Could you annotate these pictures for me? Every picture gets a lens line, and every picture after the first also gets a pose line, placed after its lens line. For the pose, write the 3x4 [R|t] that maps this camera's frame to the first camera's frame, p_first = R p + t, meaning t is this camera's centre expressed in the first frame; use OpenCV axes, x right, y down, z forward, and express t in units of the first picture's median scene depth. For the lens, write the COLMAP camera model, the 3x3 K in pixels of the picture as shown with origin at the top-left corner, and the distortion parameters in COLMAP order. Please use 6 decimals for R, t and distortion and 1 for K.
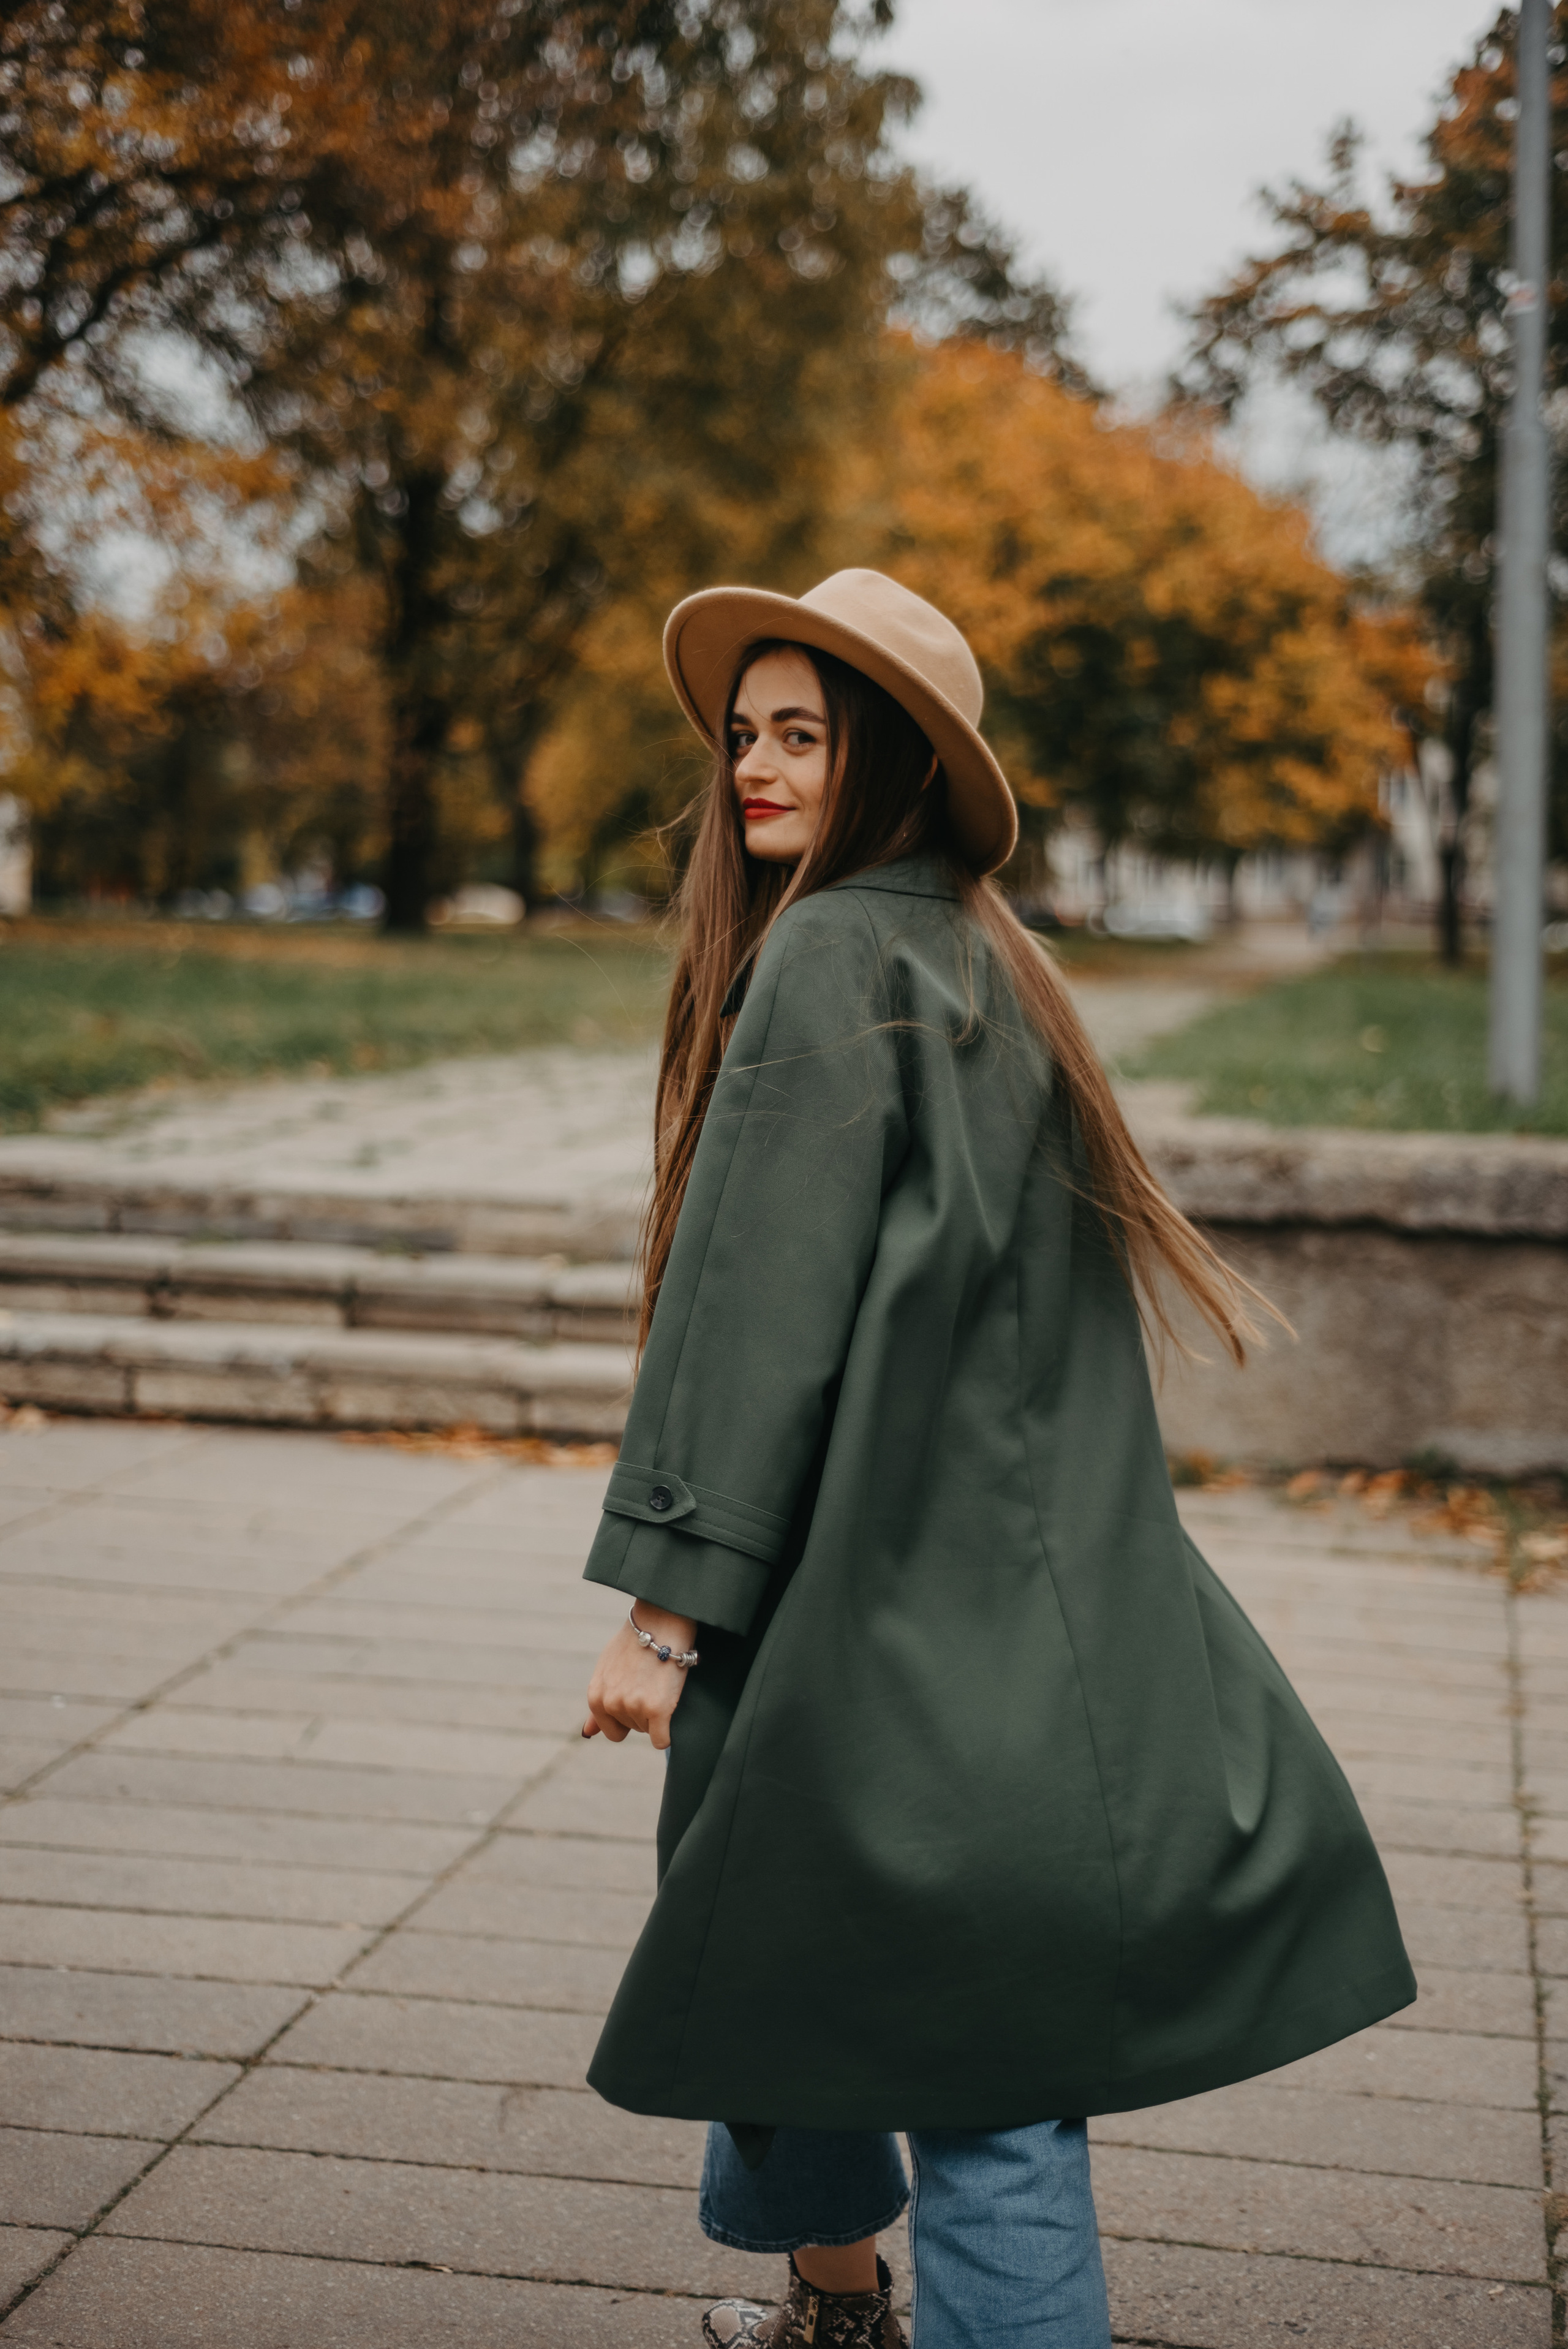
lens RADIAL K [[3354.9, 0, 906.1], [0, 3354.9, 1175.9], [0, 0, 1]] dist [-0.088150, 0.013250]
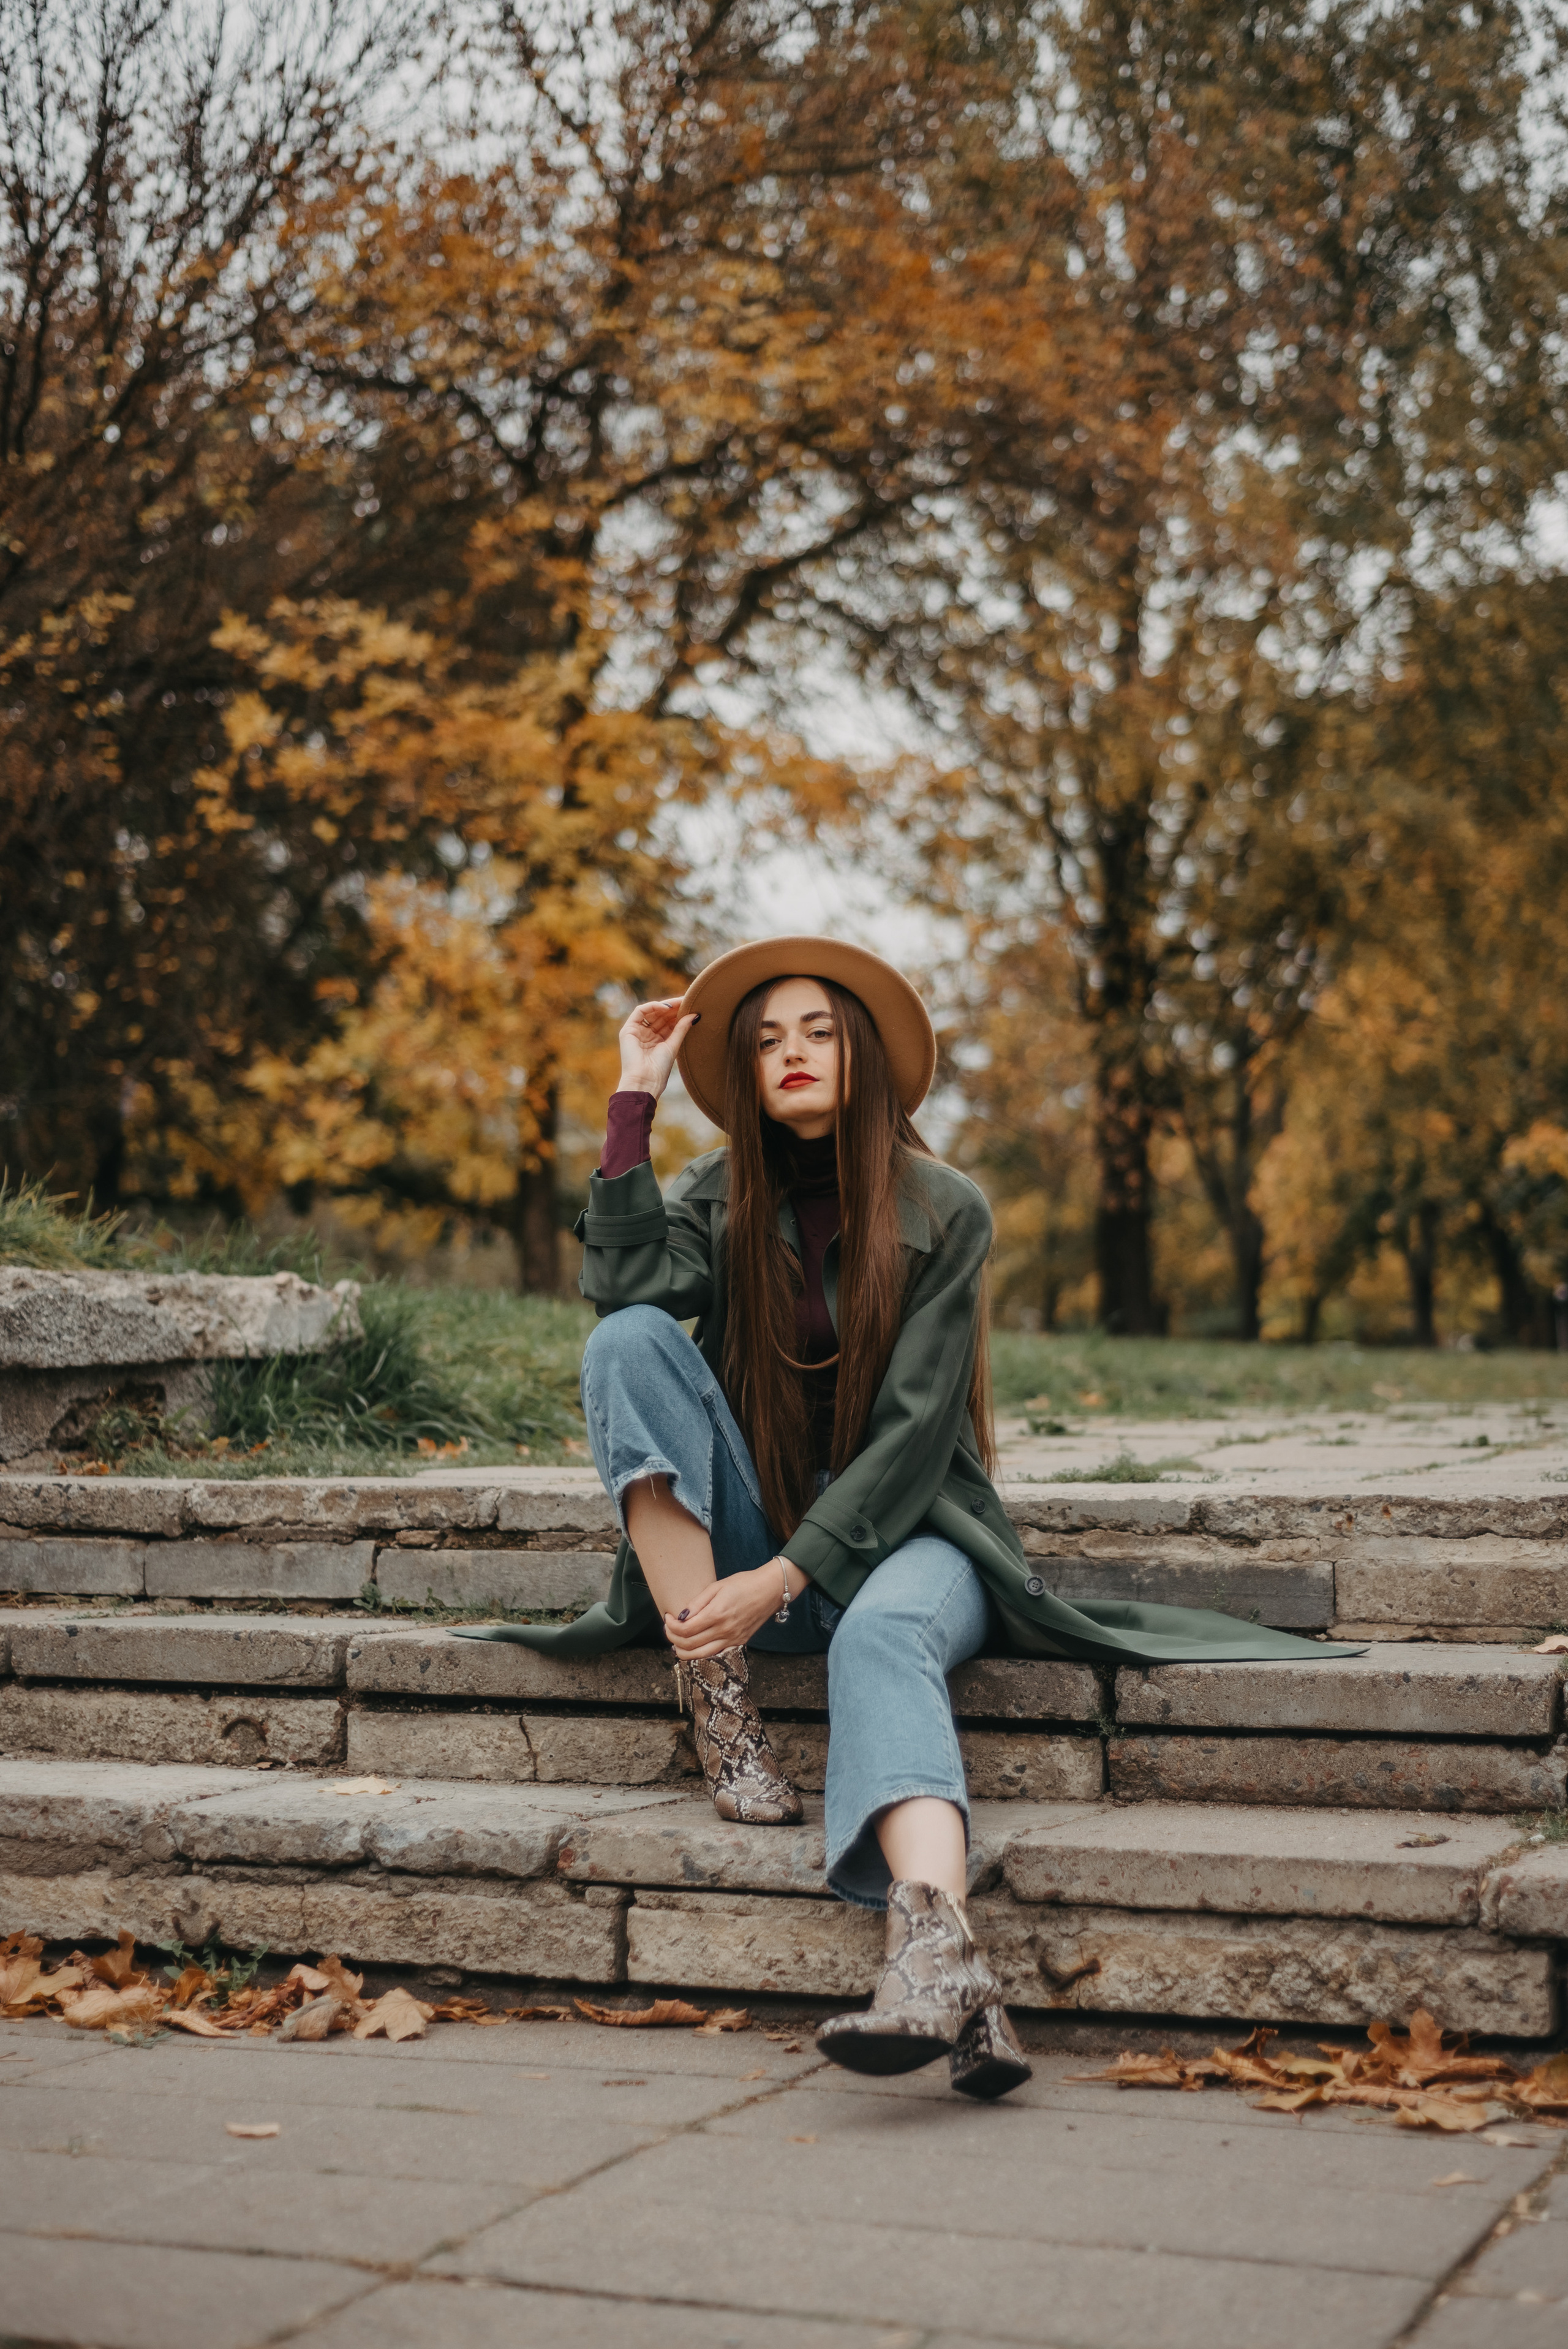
lens RADIAL K [[3477.6, 0, 784.0], [0, 3477.6, 1174.5], [0, 0, 1]] dist [-0.035119, 0.067449]
pose [[0.969662, -0.054986, -0.238186, -0.019098], [0.022399, 0.990260, -0.137418, 0.005375], [0.243422, 0.127914, 0.961449, 0.108334]]
